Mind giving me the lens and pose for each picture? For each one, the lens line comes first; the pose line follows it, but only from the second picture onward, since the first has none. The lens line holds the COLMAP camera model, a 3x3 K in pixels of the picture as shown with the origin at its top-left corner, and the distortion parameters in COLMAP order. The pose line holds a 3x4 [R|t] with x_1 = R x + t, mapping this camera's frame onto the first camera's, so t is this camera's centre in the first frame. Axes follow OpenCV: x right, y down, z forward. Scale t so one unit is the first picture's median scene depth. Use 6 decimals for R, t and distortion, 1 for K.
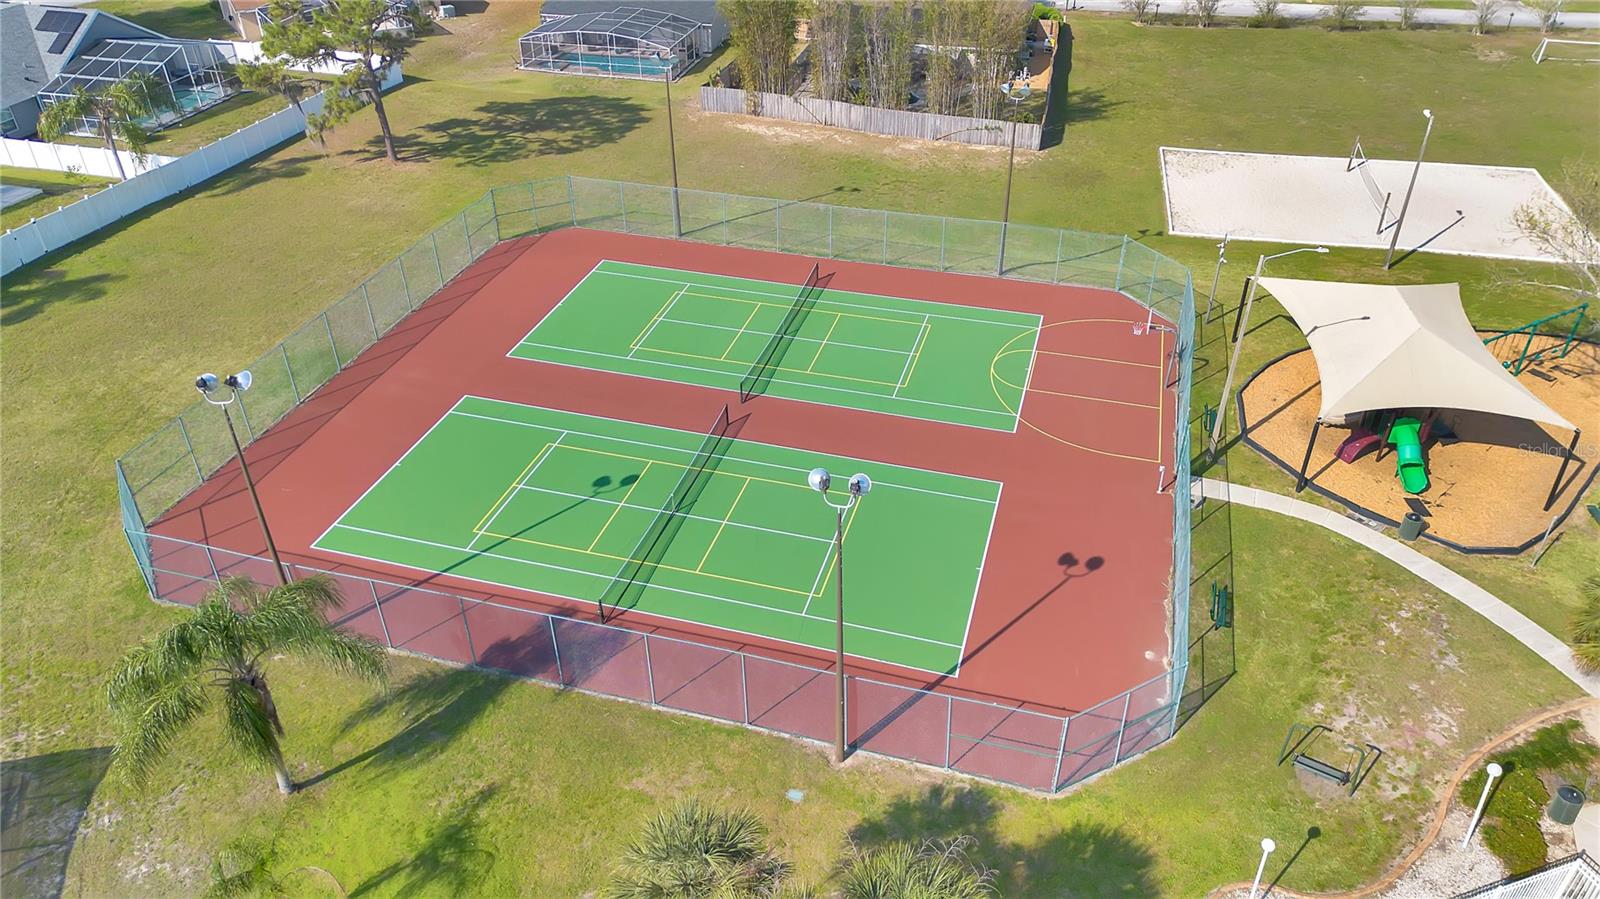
lens RADIAL K [[1129.2, 0, 800.0], [0, 1129.2, 449.5], [0, 0, 1]] dist [0.082741, -0.082251]
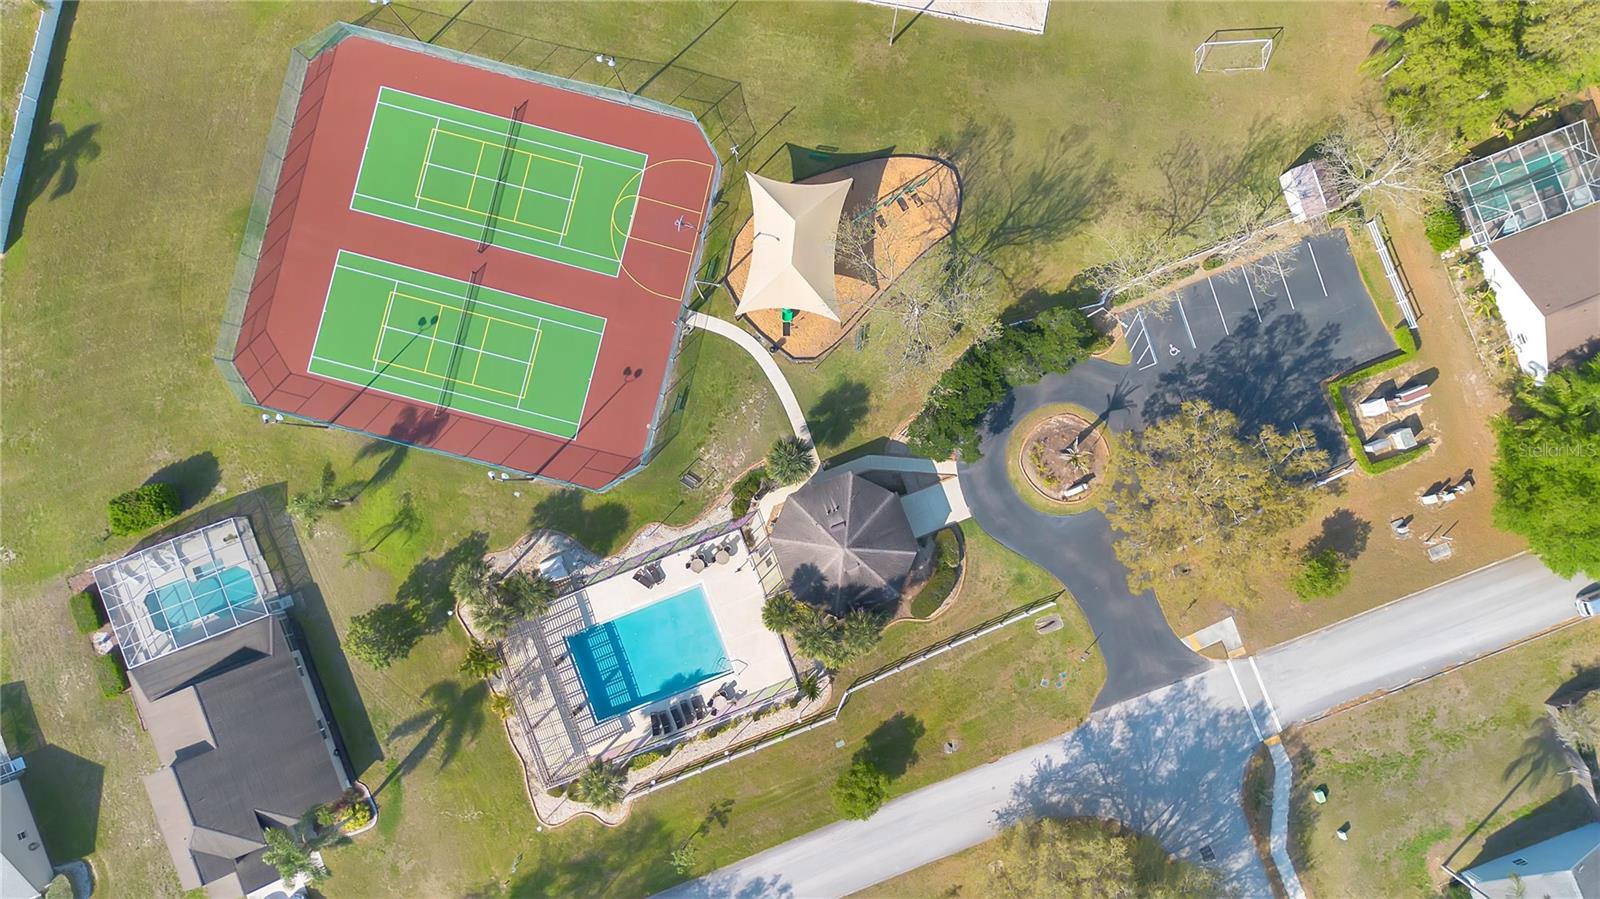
lens RADIAL K [[1129.2, 0, 800.0], [0, 1129.2, 449.5], [0, 0, 1]] dist [0.082741, -0.082251]
pose [[0.999643, -0.026428, -0.003806, 0.552824], [0.018233, 0.571531, 0.820378, -1.612902], [-0.019505, -0.820155, 0.571809, -0.468494]]
